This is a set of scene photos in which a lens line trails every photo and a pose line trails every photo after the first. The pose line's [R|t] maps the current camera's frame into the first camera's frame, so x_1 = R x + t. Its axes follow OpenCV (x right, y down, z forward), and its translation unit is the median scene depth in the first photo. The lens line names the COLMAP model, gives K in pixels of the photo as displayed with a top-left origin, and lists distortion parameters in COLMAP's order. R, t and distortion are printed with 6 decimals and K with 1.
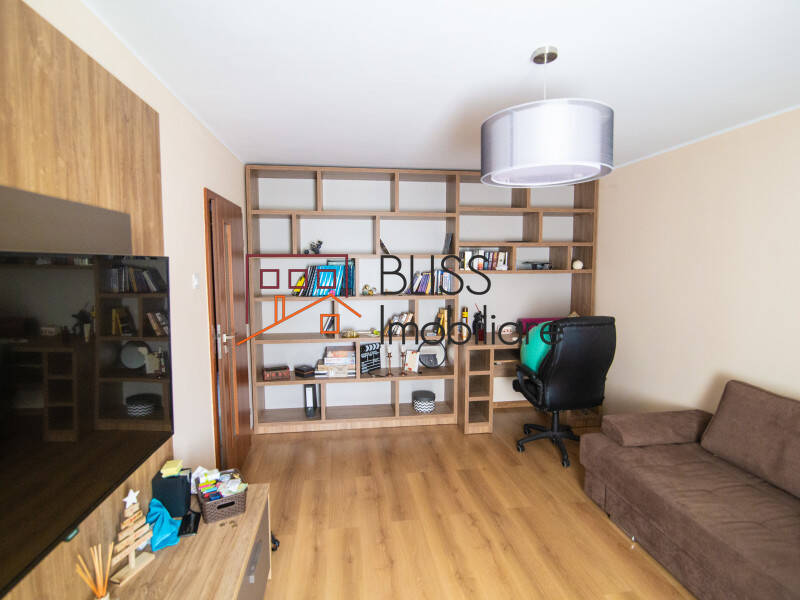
lens RADIAL K [[413.9, 0, 400.0], [0, 413.9, 300.0], [0, 0, 1]] dist [-0.000640, -0.000154]
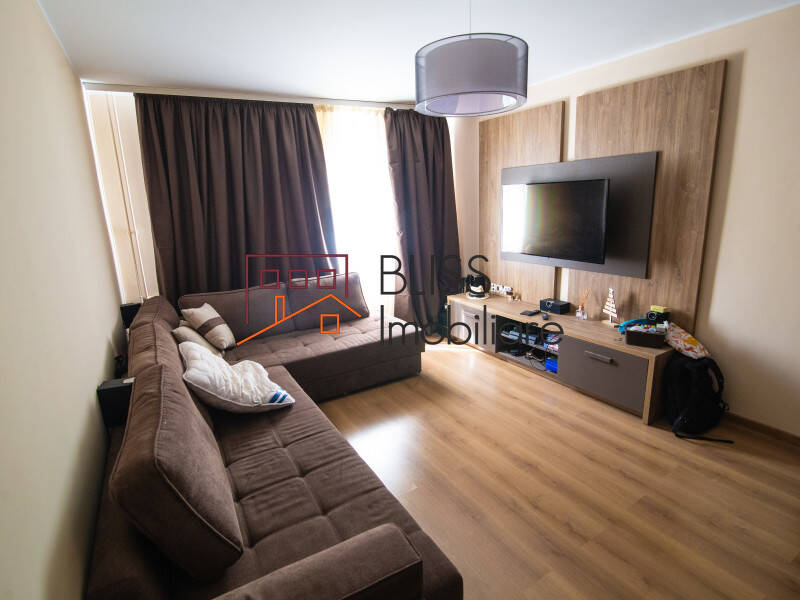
lens RADIAL K [[413.9, 0, 400.0], [0, 413.9, 300.0], [0, 0, 1]] dist [-0.000640, -0.000154]
pose [[-0.918721, 0.131445, -0.372389, 1.136110], [0.005552, 0.947186, 0.320637, -0.177381], [0.394867, 0.292508, -0.870930, 2.313540]]
